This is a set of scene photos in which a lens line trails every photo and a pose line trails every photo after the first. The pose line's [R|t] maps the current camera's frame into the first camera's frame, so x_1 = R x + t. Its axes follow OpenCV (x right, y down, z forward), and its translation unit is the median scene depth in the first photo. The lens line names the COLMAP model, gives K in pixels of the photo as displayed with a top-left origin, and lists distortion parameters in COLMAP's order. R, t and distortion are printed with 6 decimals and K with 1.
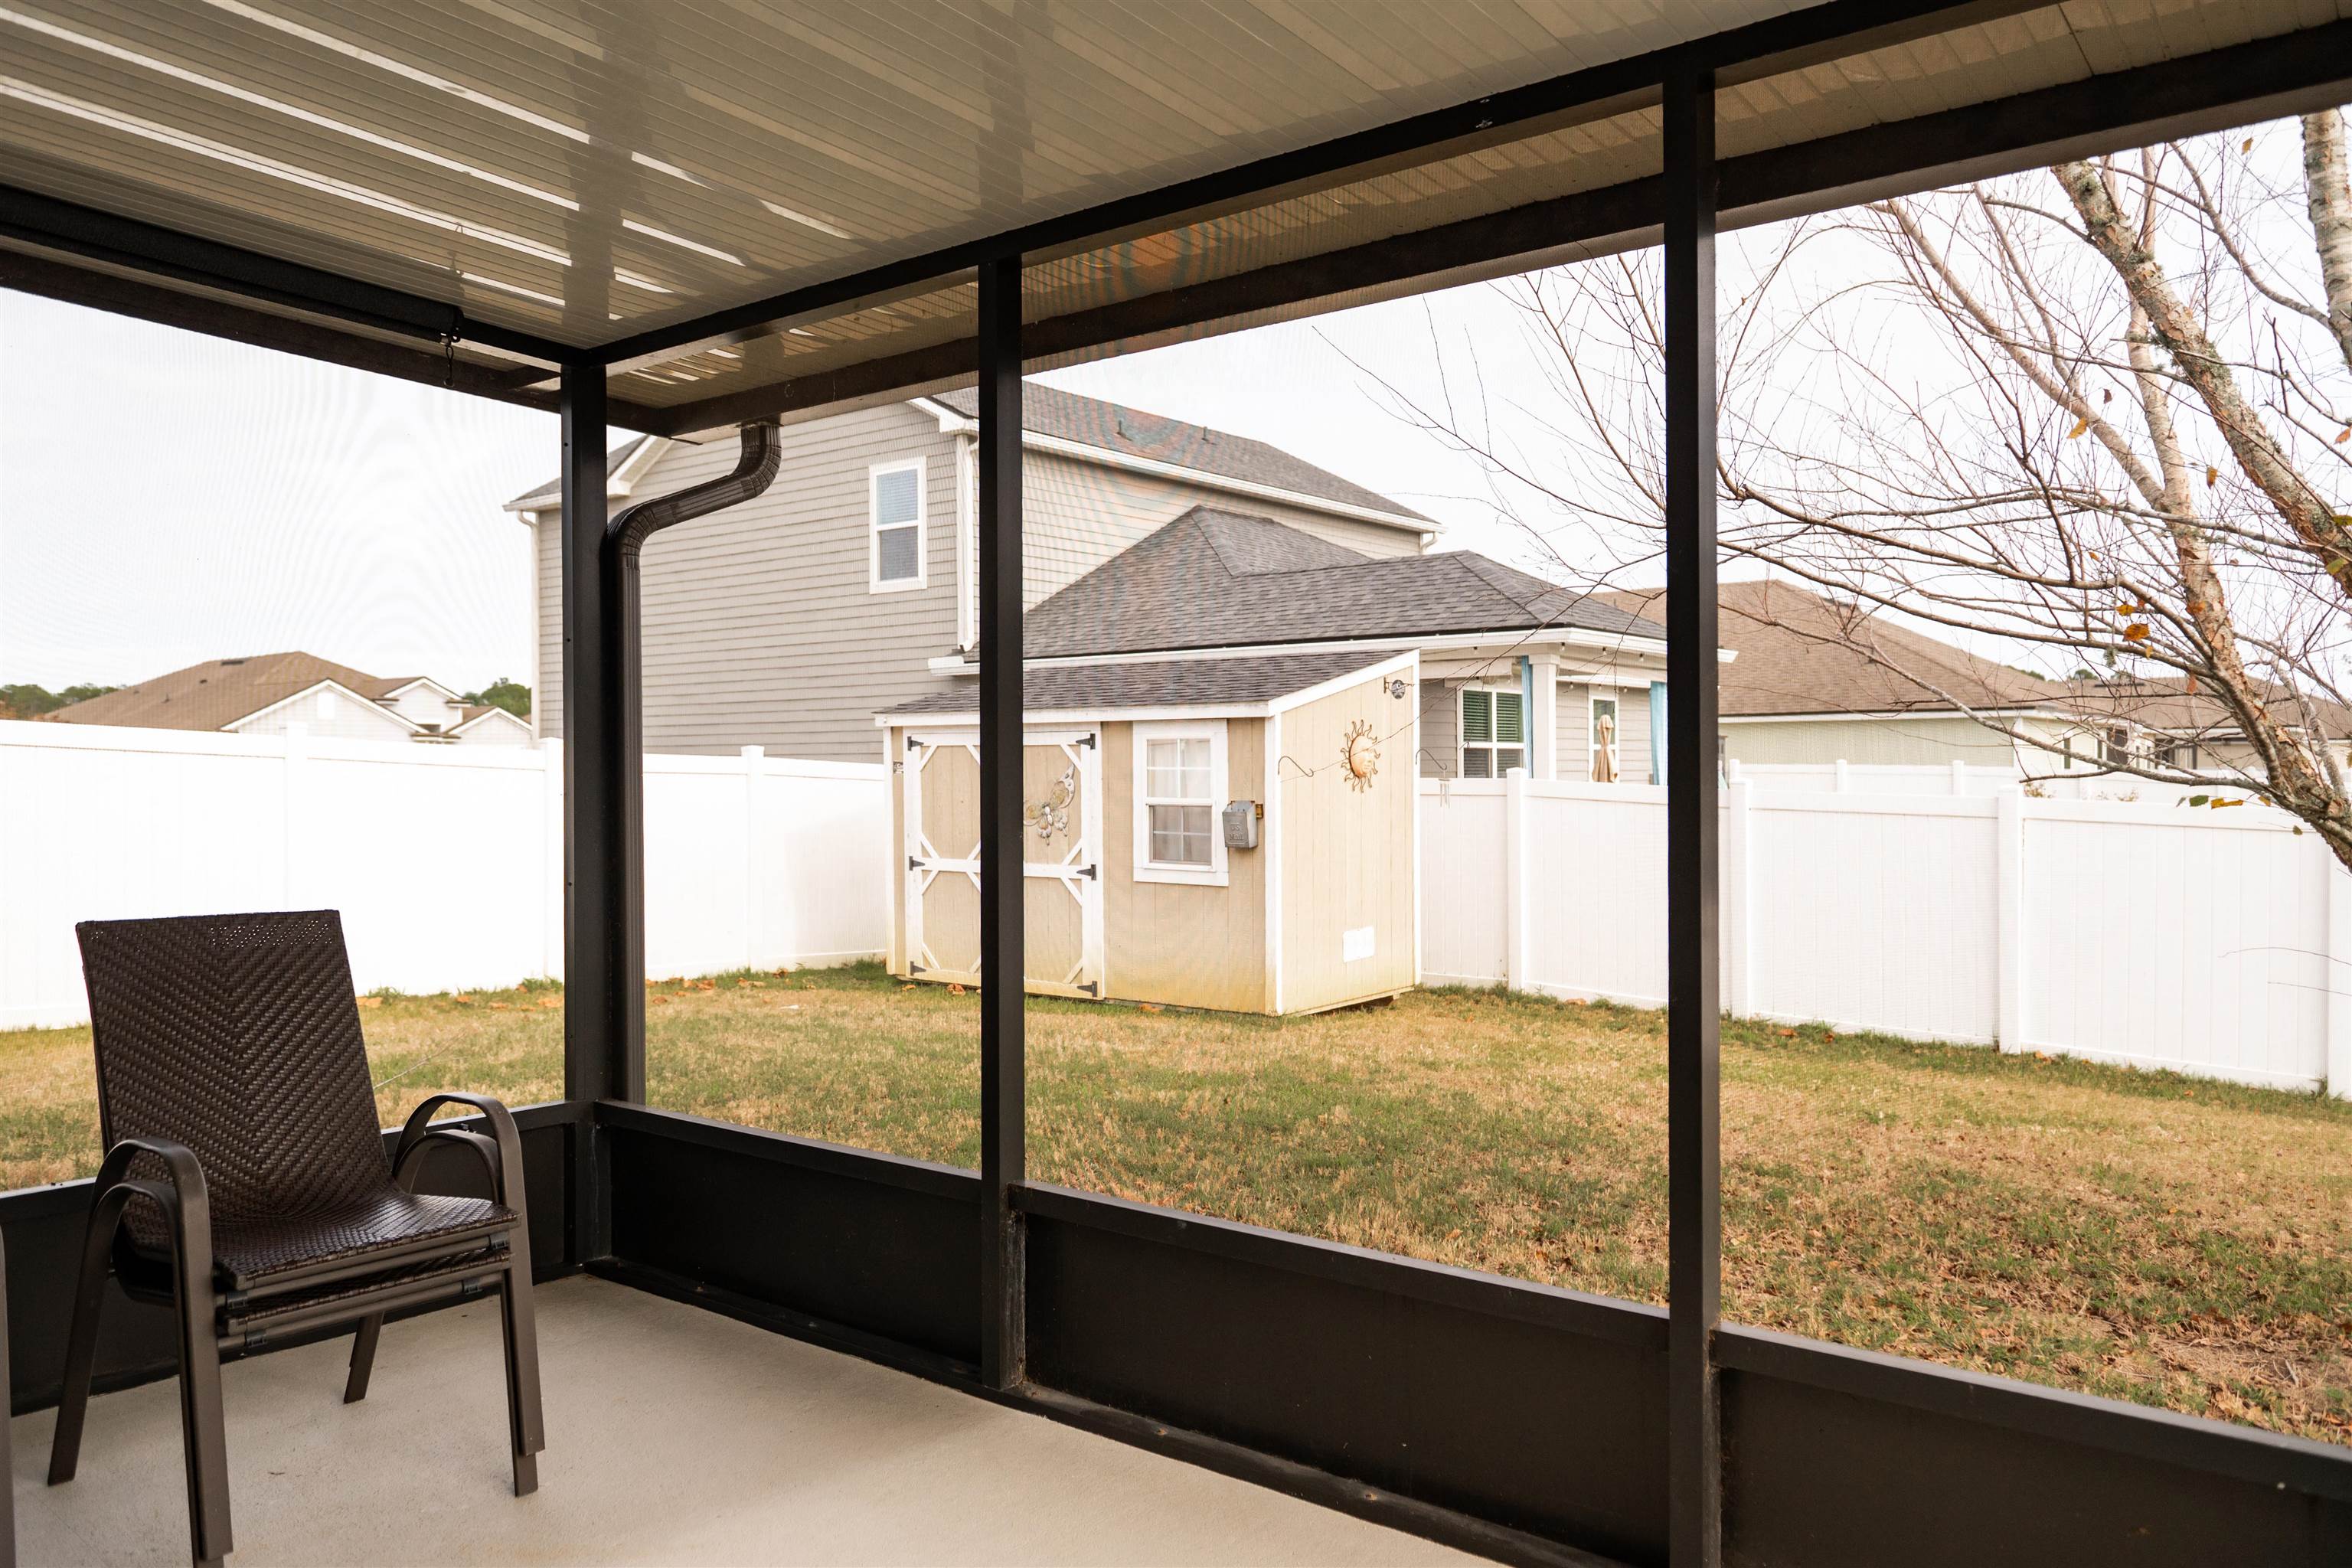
lens RADIAL K [[1715.5, 0, 1176.0], [0, 1715.5, 784.0], [0, 0, 1]] dist [0.008125, -0.003443]
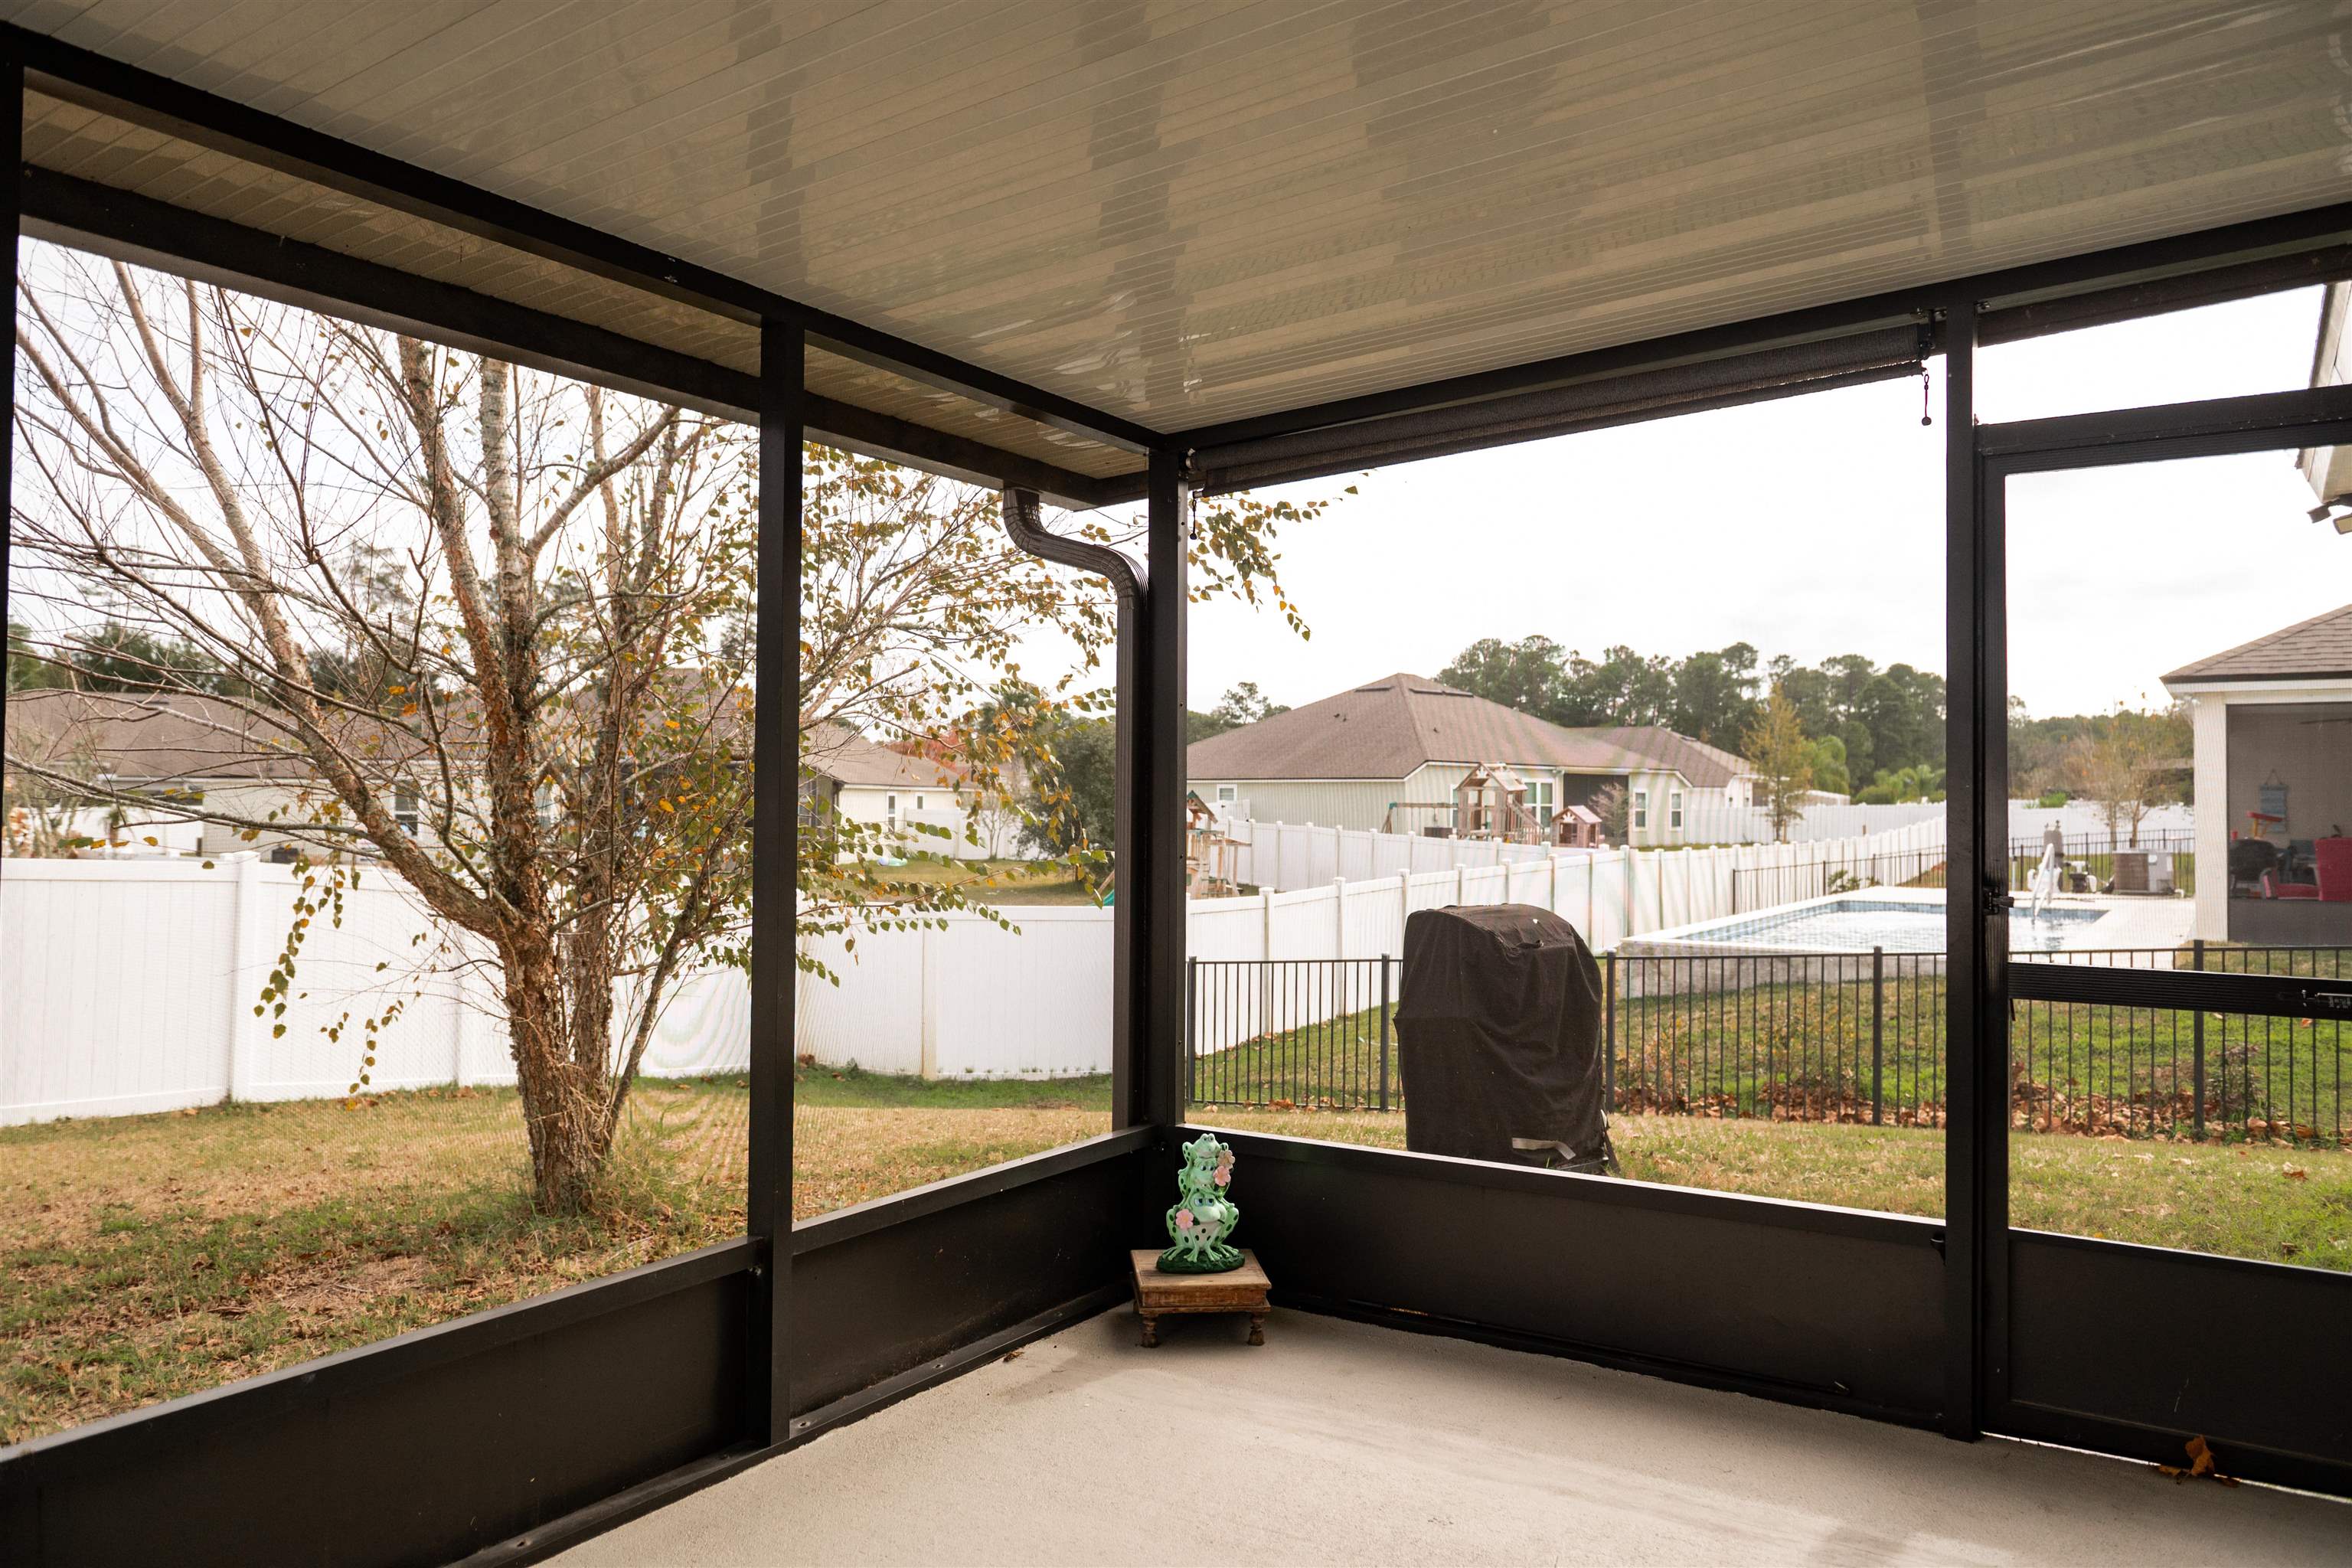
lens RADIAL K [[1590.6, 0, 1178.2], [0, 1590.6, 776.9], [0, 0, 1]] dist [-0.002541, 0.000097]
pose [[-0.095629, 0.027634, 0.995033, -0.757524], [0.007970, 0.999604, -0.026995, -0.006077], [-0.995385, 0.005349, -0.095811, 0.618607]]
